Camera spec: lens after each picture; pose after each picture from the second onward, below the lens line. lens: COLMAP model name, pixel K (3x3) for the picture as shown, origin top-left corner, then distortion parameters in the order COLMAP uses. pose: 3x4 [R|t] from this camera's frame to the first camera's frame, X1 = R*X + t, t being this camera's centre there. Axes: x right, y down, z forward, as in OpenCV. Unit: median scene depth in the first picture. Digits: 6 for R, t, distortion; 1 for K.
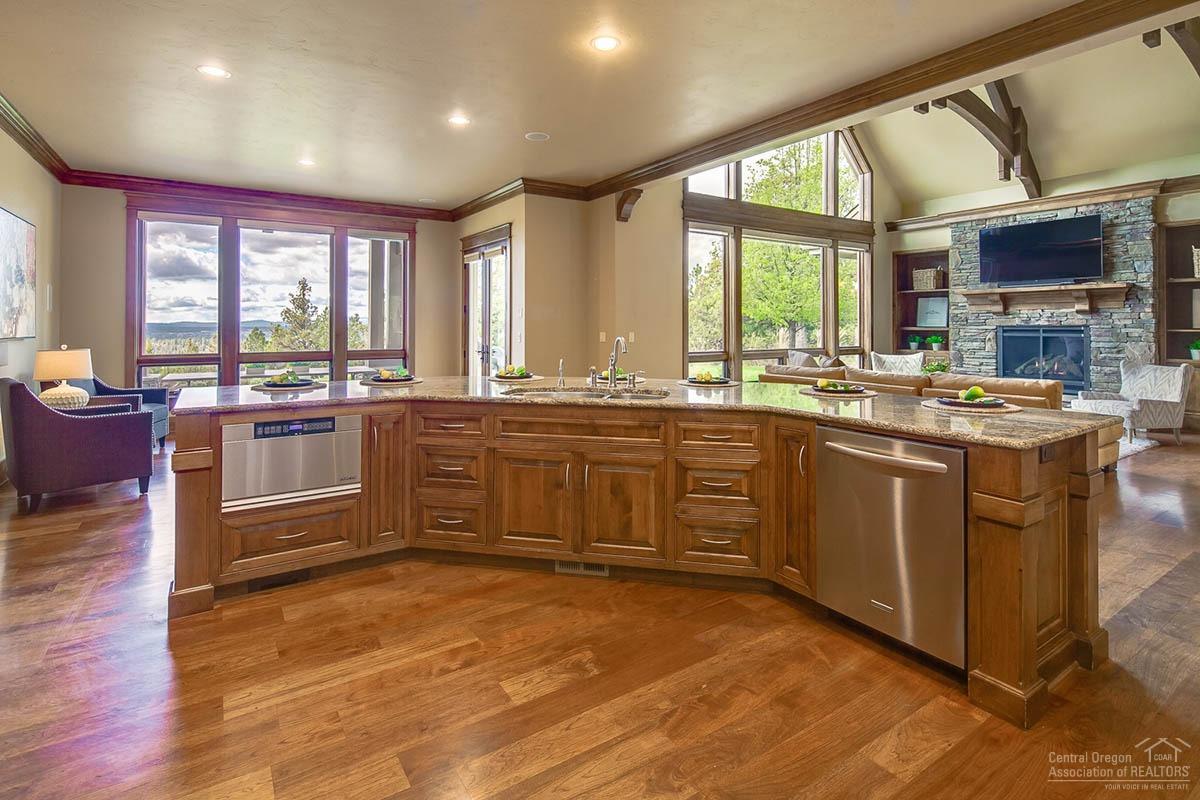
lens RADIAL K [[579.9, 0, 593.8], [0, 579.9, 321.2], [0, 0, 1]] dist [0.000332, -0.000447]
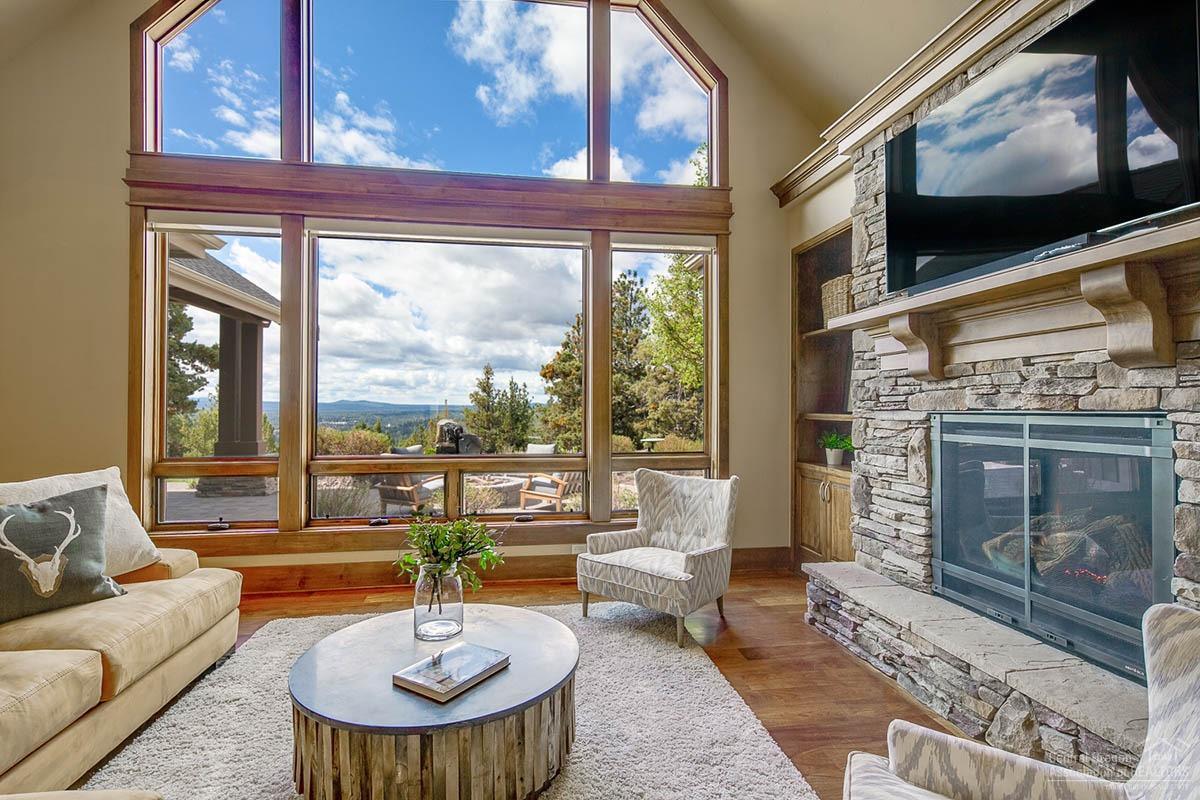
lens RADIAL K [[580.9, 0, 598.1], [0, 580.9, 404.6], [0, 0, 1]] dist [-0.000132, -0.000259]
pose [[0.913291, -0.001050, -0.407307, 0.672314], [0.001593, 0.999998, 0.000995, 0.003122], [0.407305, -0.001557, 0.913291, 0.618654]]
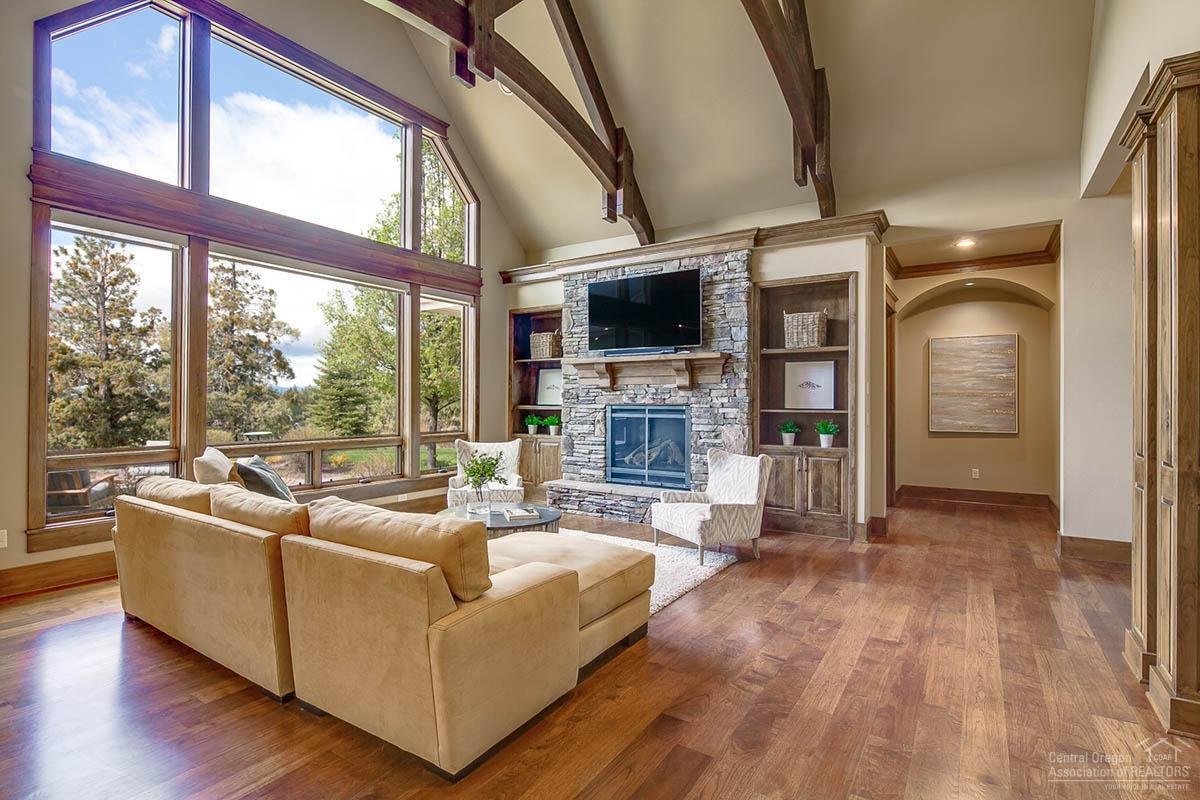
lens RADIAL K [[569.9, 0, 600.0], [0, 569.9, 400.0], [0, 0, 1]] dist [-0.000202, 0.000009]
pose [[0.917160, 0.005354, 0.398483, 0.382807], [-0.006755, 0.999975, 0.002112, 0.000322], [-0.398461, -0.004629, 0.917173, 0.287211]]
